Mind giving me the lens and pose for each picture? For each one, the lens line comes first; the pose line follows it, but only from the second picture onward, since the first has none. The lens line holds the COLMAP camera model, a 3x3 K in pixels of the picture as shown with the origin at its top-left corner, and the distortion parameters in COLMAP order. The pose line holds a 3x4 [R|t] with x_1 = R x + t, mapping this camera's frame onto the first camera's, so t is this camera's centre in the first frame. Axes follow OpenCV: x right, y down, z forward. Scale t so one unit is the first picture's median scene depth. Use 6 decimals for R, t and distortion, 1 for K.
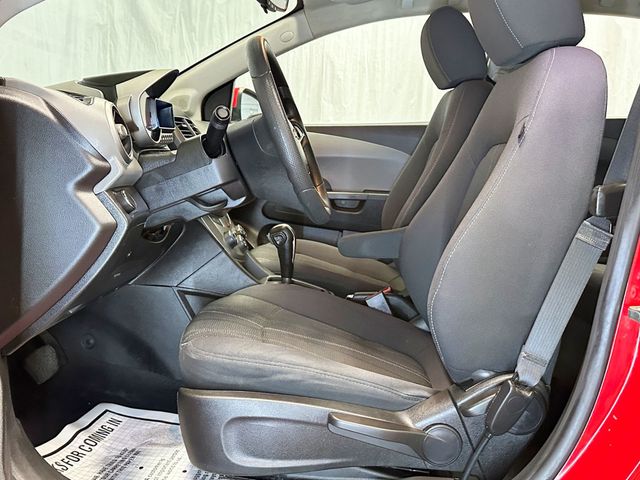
lens RADIAL K [[616.1, 0, 321.8], [0, 616.1, 241.5], [0, 0, 1]] dist [0.178561, -0.340510]
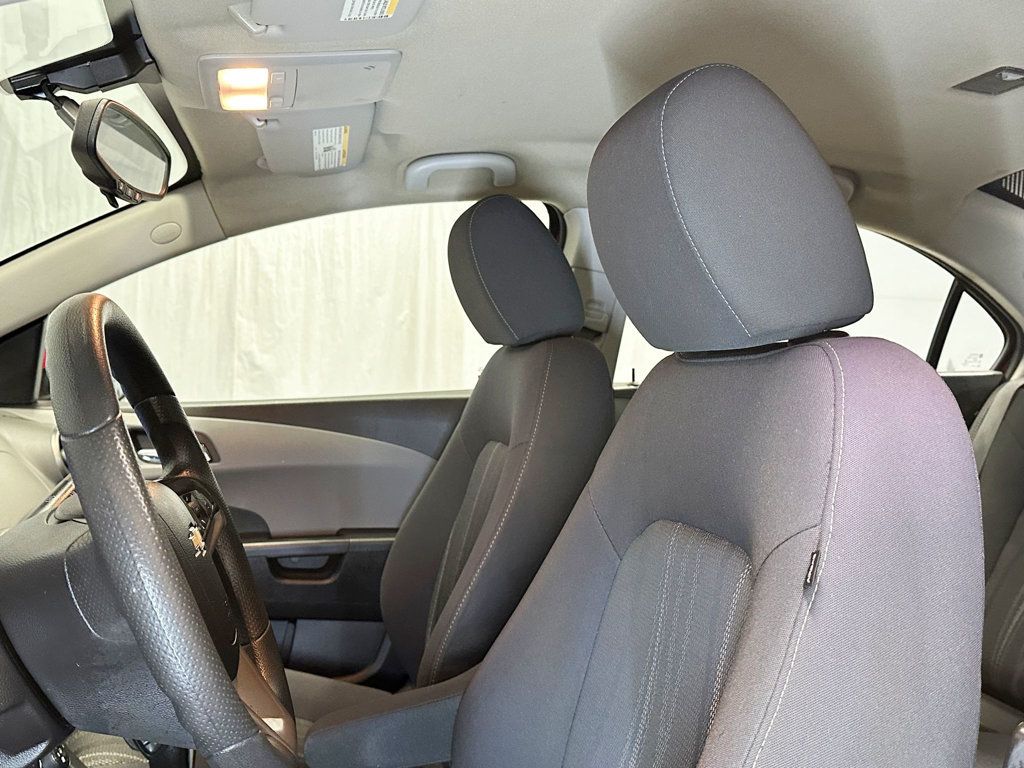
lens RADIAL K [[985.8, 0, 514.8], [0, 985.8, 386.4], [0, 0, 1]] dist [0.178561, -0.340510]
pose [[0.961312, -0.023055, 0.274494, -0.011915], [0.055290, 0.992361, -0.110284, -0.102678], [-0.269855, 0.121194, 0.955244, 0.195586]]
